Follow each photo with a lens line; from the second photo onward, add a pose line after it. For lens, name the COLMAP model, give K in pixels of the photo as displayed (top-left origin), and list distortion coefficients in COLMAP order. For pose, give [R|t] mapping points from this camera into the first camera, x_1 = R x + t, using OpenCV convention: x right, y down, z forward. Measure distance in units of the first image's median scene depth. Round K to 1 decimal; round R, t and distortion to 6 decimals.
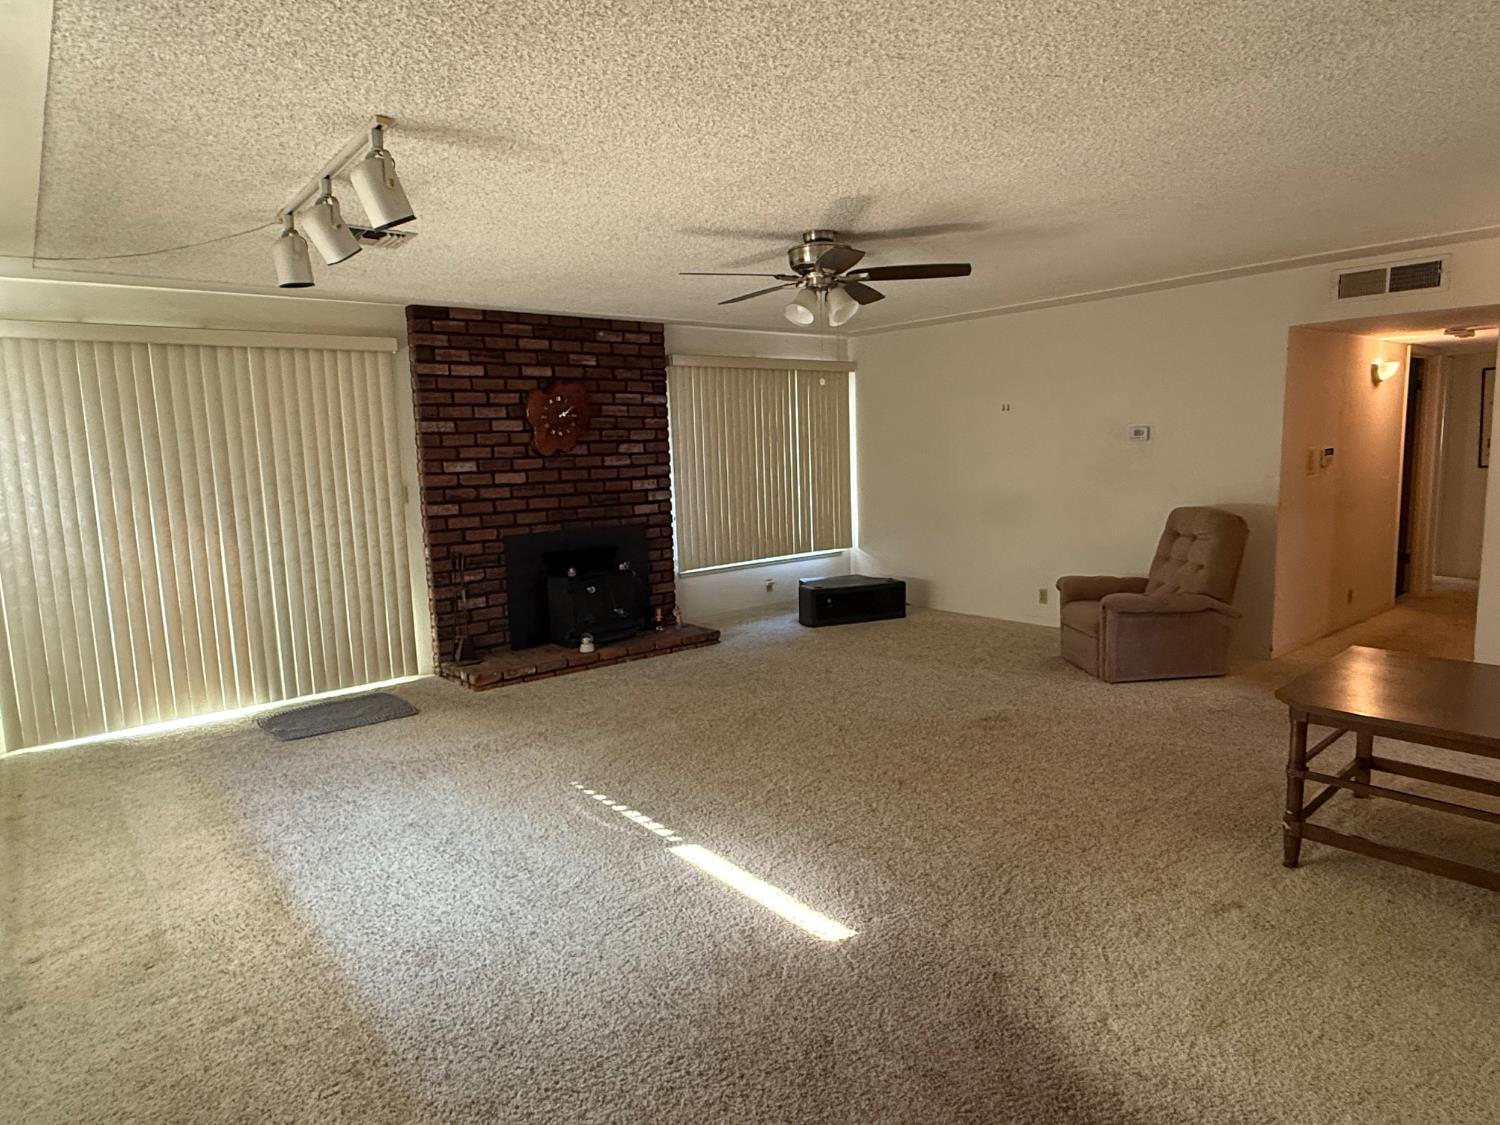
lens RADIAL K [[889.7, 0, 748.4], [0, 889.7, 560.7], [0, 0, 1]] dist [0.005547, -0.002406]
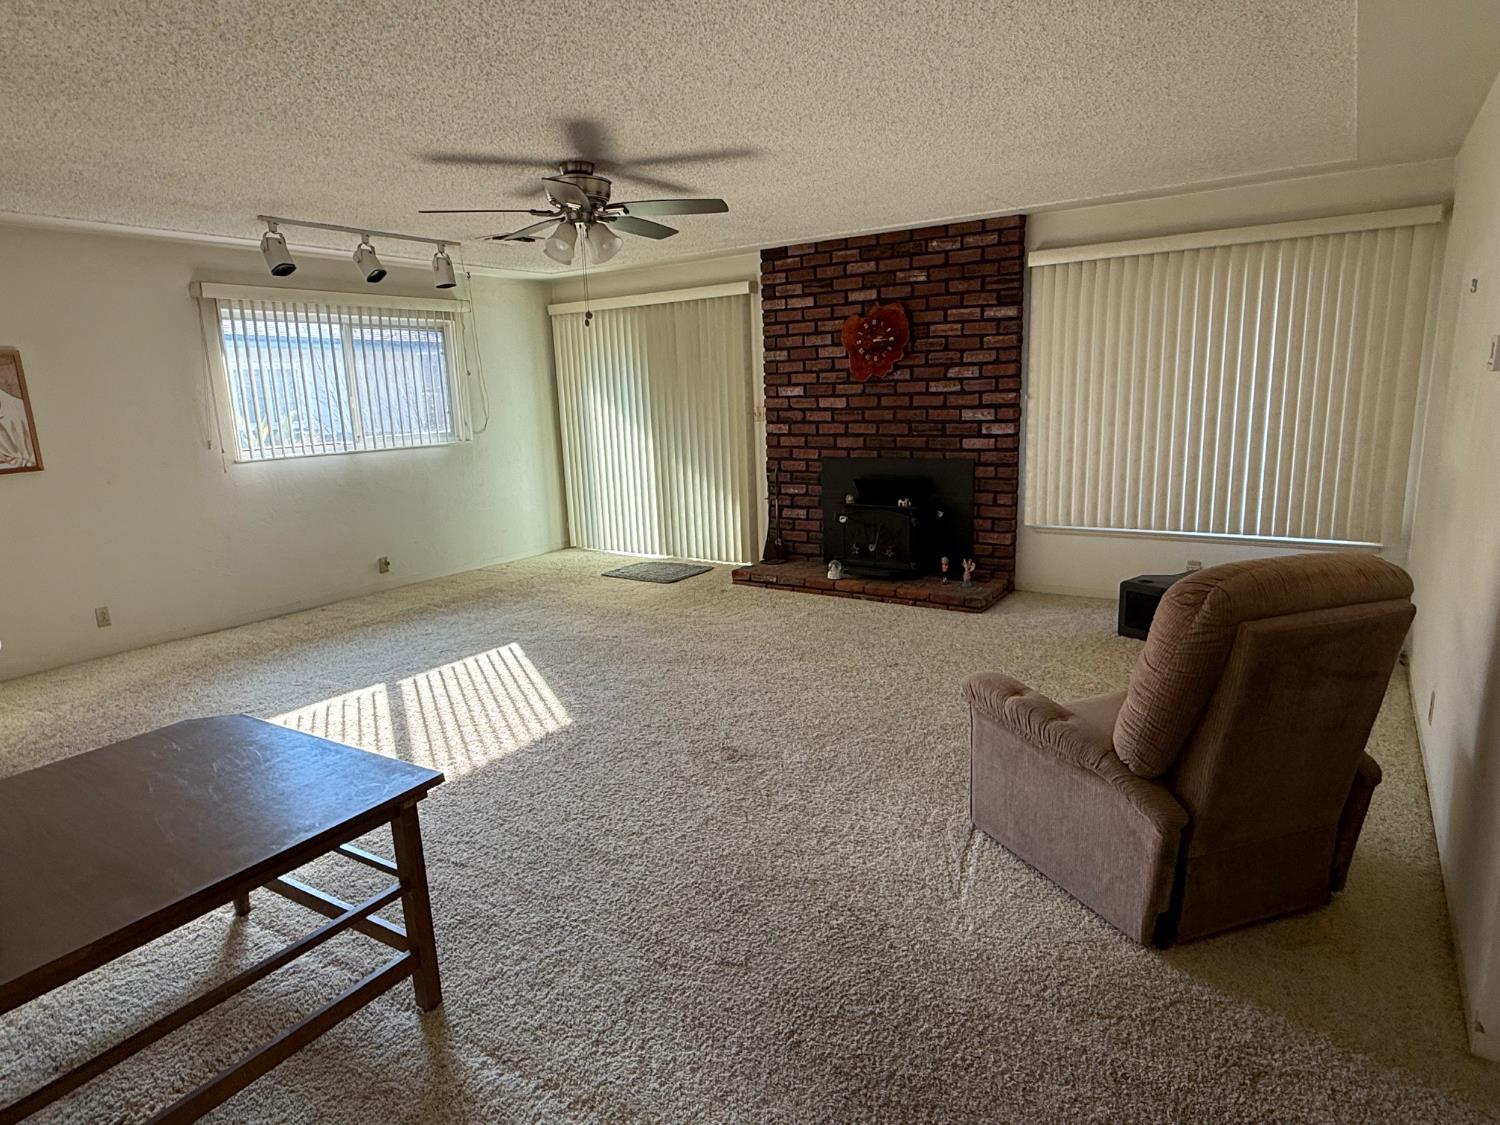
lens RADIAL K [[889.7, 0, 747.4], [0, 889.7, 567.3], [0, 0, 1]] dist [0.005547, -0.002406]
pose [[0.289275, 0.212927, -0.933264, 0.716542], [-0.095992, 0.976485, 0.193034, -0.094468], [0.952421, 0.033746, 0.302912, 0.579904]]
